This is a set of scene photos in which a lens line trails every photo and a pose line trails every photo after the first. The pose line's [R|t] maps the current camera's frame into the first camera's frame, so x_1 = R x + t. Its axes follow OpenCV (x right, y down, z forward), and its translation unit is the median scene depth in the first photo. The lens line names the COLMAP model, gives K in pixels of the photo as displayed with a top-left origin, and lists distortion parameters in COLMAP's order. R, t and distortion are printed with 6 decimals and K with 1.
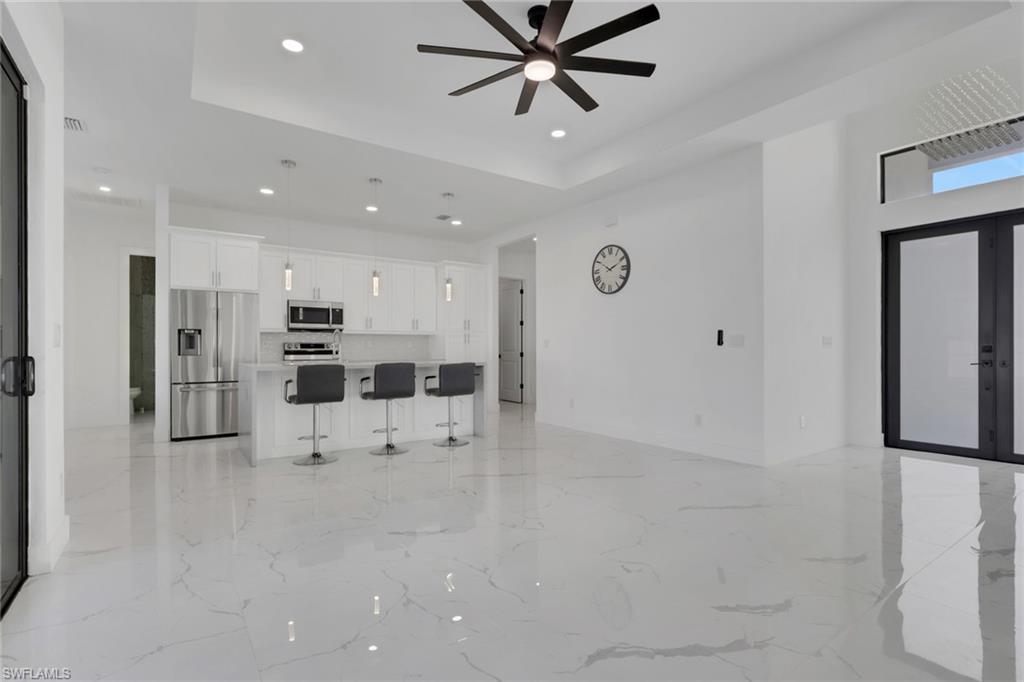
lens RADIAL K [[479.4, 0, 514.6], [0, 479.4, 347.3], [0, 0, 1]] dist [-0.001573, 0.000756]
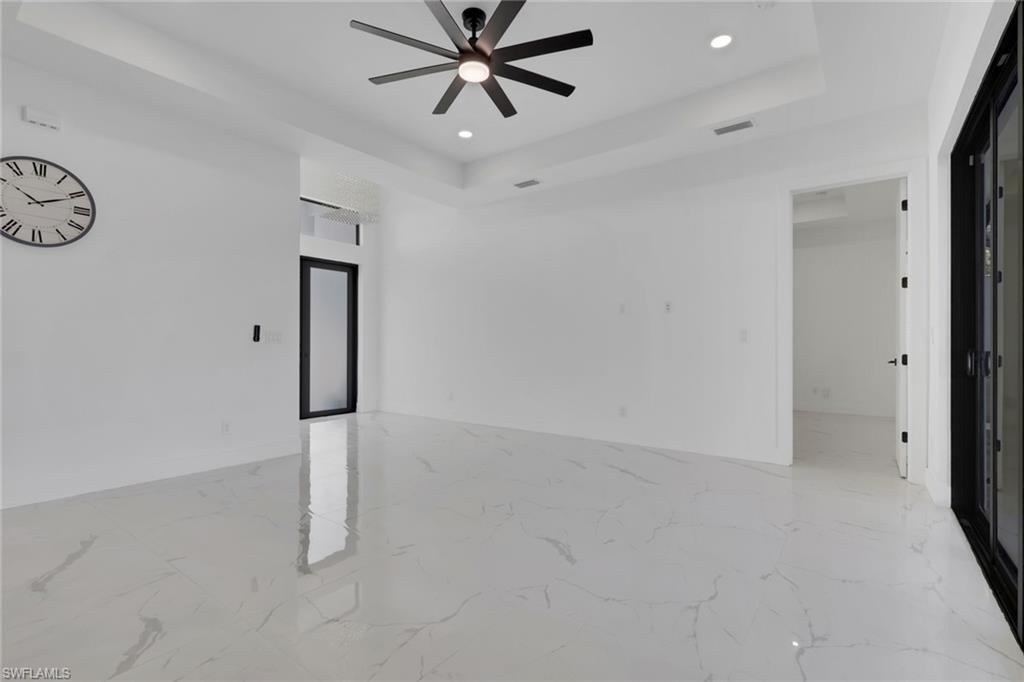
lens RADIAL K [[471.9, 0, 512.0], [0, 471.9, 341.0], [0, 0, 1]] dist [0.001465, 0.000312]
pose [[-0.295983, 0.010120, 0.955140, -0.493987], [-0.002059, 0.999935, -0.011232, 0.003054], [-0.955191, -0.005291, -0.295943, 0.650570]]
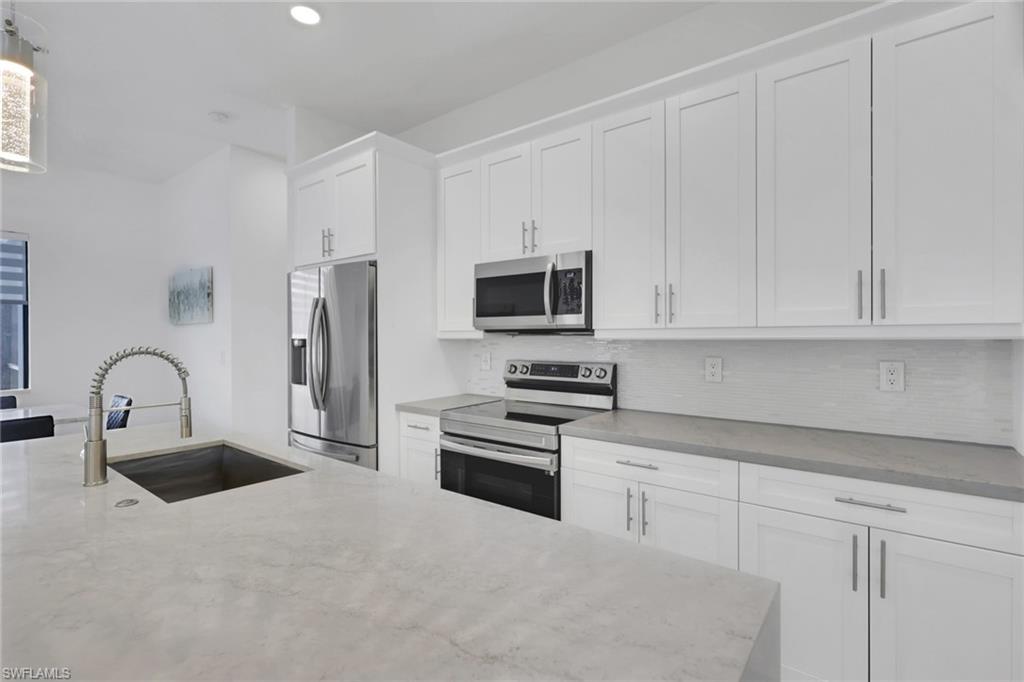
lens RADIAL K [[481.2, 0, 507.9], [0, 481.2, 339.1], [0, 0, 1]] dist [0.002213, 0.000671]
pose [[0.277075, 0.012698, -0.960764, -0.054354], [0.009550, 0.999827, 0.015968, -0.043761], [0.960801, -0.013600, 0.276906, 1.048011]]
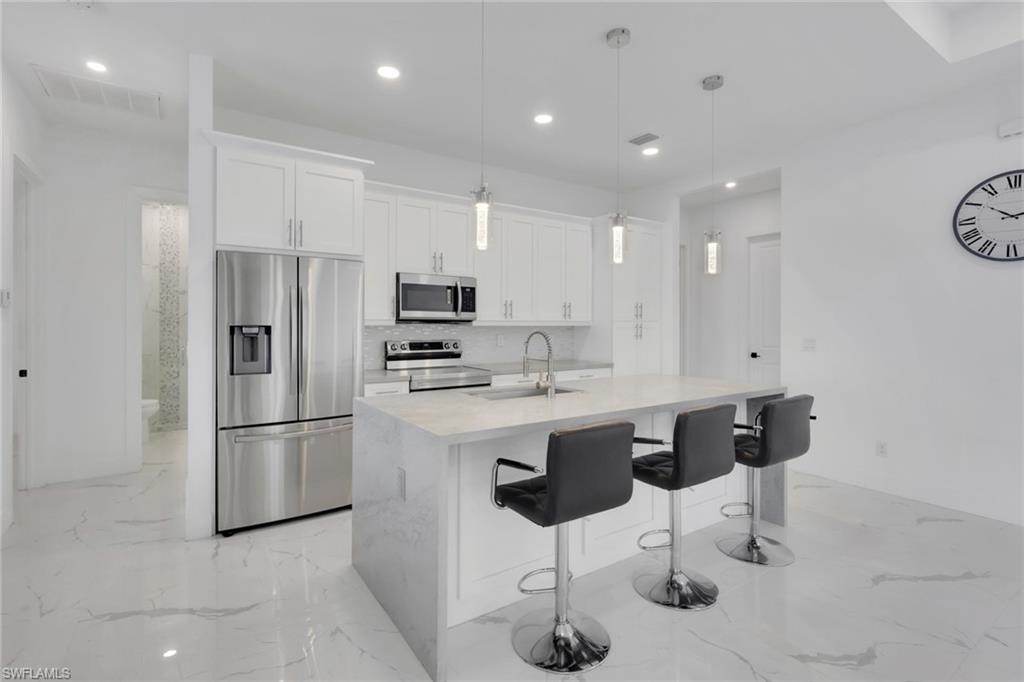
lens RADIAL K [[485.3, 0, 516.7], [0, 485.3, 325.6], [0, 0, 1]] dist [0.003254, 0.000441]
pose [[0.999675, 0.003811, -0.025195, -0.352726], [-0.003763, 0.999991, 0.001963, -0.038553], [0.025202, -0.001867, 0.999681, 0.445500]]
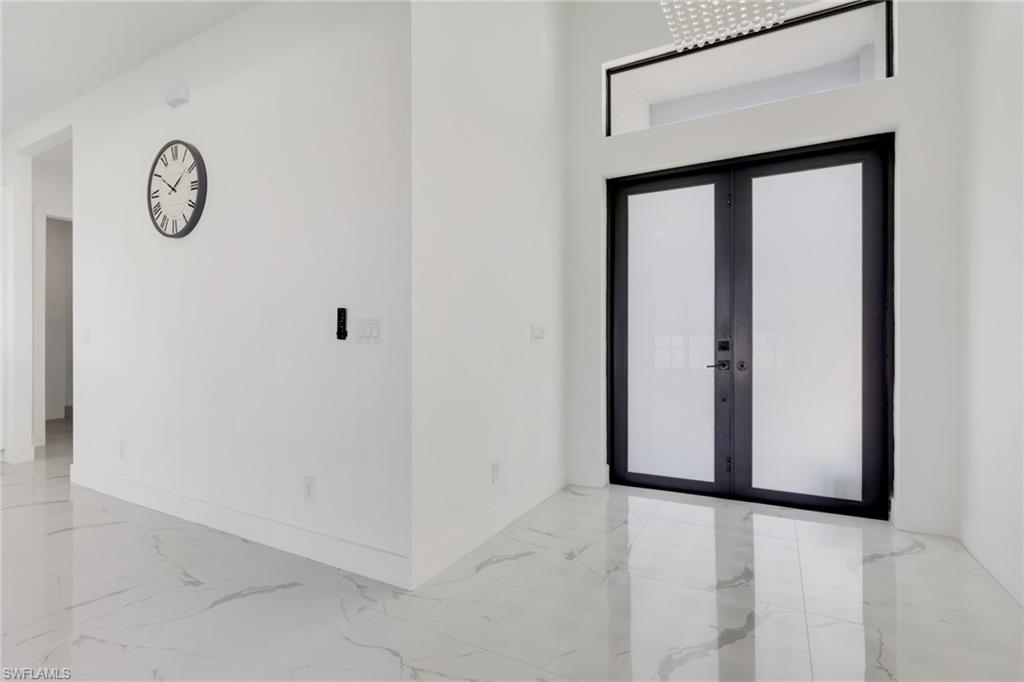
lens RADIAL K [[481.2, 0, 507.9], [0, 481.2, 339.1], [0, 0, 1]] dist [0.002213, 0.000671]
pose [[0.898983, 0.002548, 0.437976, 0.299582], [-0.001626, 0.999996, -0.002481, -0.002870], [-0.437980, 0.001518, 0.898983, 0.393287]]
